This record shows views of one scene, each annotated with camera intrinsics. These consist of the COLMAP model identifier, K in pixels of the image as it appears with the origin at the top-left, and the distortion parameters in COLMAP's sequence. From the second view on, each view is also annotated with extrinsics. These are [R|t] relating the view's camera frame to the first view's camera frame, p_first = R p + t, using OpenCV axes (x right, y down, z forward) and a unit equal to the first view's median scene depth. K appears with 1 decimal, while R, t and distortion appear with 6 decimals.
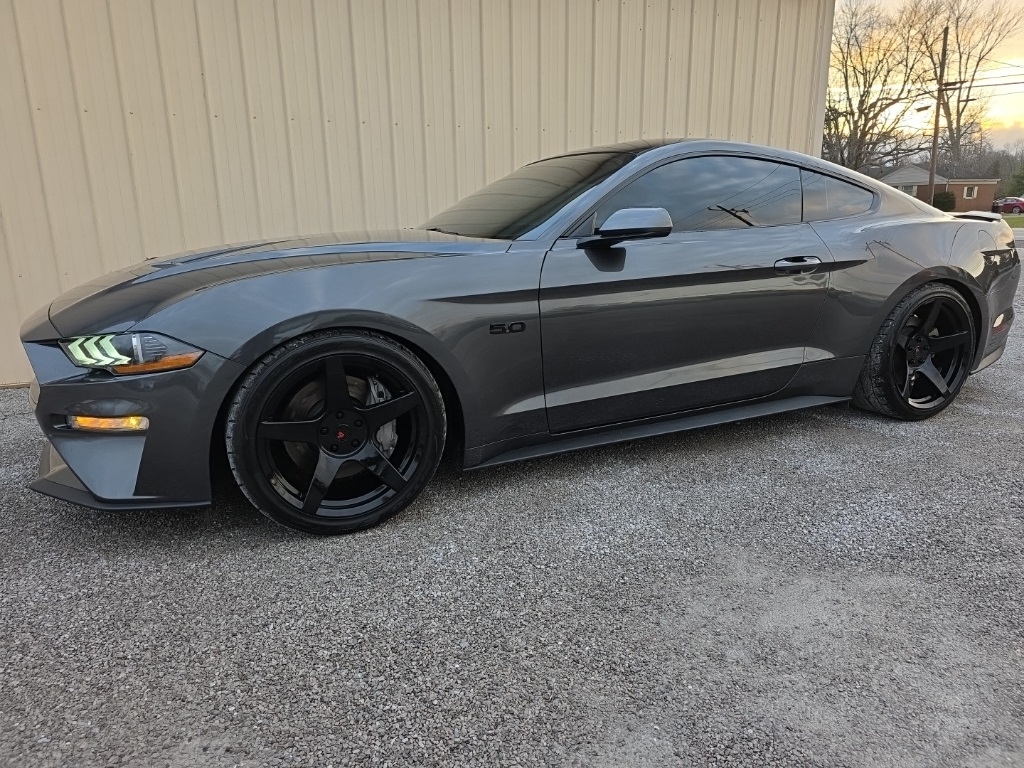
lens RADIAL K [[700.8, 0, 510.1], [0, 700.8, 382.5], [0, 0, 1]] dist [0.041329, -0.035751]
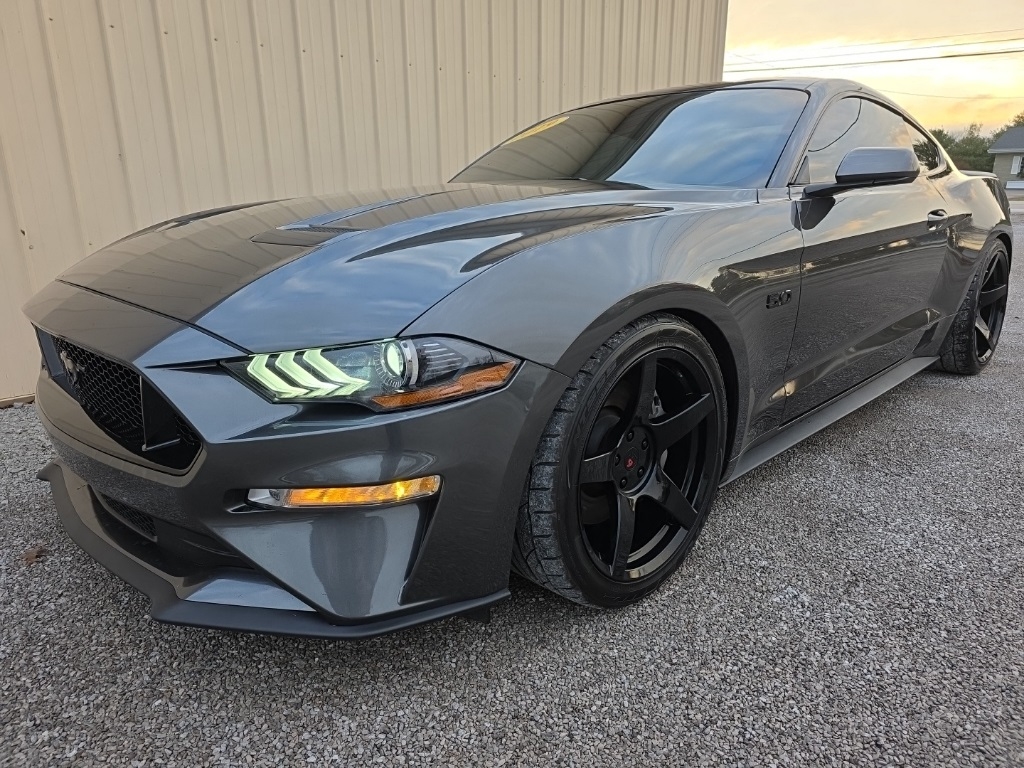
lens RADIAL K [[700.8, 0, 509.0], [0, 700.8, 384.4], [0, 0, 1]] dist [0.041329, -0.035751]
pose [[0.934698, -0.088394, 0.344277, -0.550900], [0.077795, 0.995975, 0.044511, -0.042633], [-0.346826, -0.014821, 0.937813, 0.347129]]
